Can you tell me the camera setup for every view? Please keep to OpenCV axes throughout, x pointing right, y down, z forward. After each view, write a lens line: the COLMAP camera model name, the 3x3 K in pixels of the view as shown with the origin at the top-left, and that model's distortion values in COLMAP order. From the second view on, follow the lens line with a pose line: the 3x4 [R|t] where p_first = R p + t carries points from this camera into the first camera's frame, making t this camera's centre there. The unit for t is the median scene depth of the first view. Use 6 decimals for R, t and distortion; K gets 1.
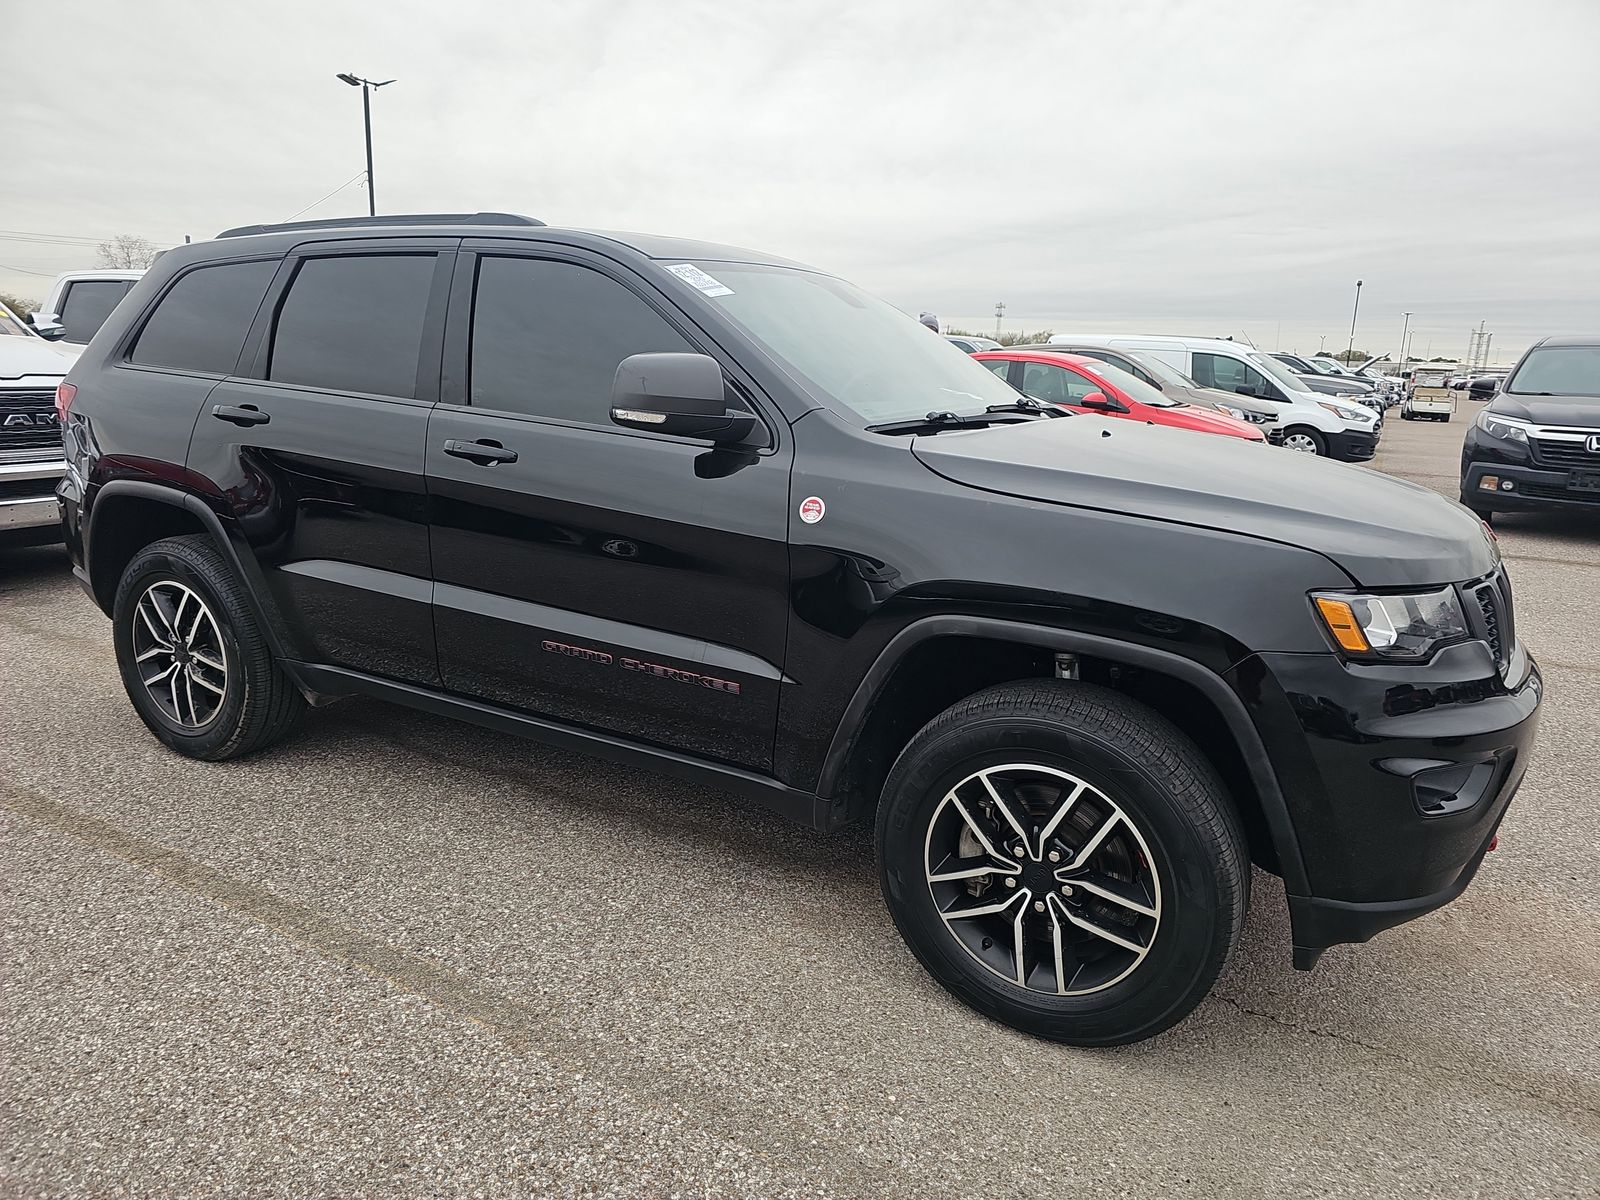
lens RADIAL K [[1189.2, 0, 809.1], [0, 1189.2, 557.3], [0, 0, 1]] dist [0.059447, -0.062733]
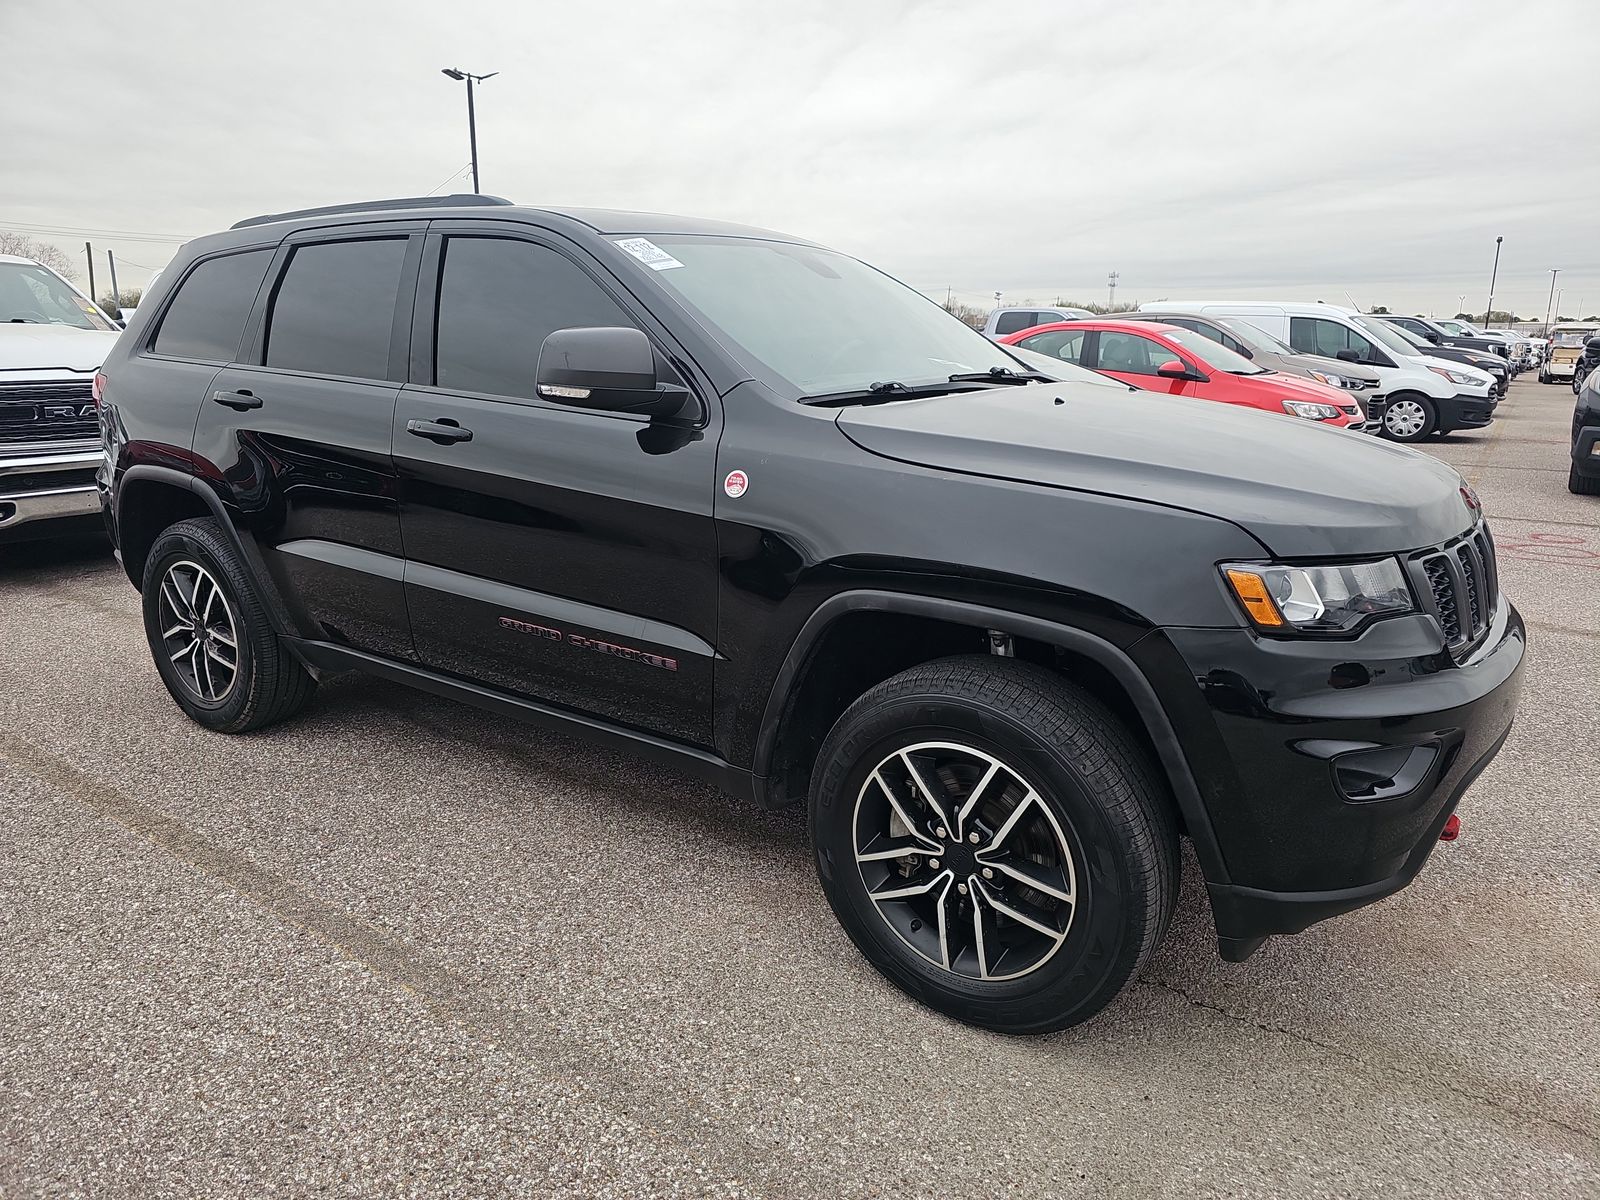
lens RADIAL K [[1189.2, 0, 809.1], [0, 1189.2, 557.3], [0, 0, 1]] dist [0.059447, -0.062733]
pose [[0.994643, -0.006505, -0.103168, 0.161102], [0.008274, 0.999826, 0.016736, 0.004955], [0.103041, -0.017500, 0.994523, 0.025280]]
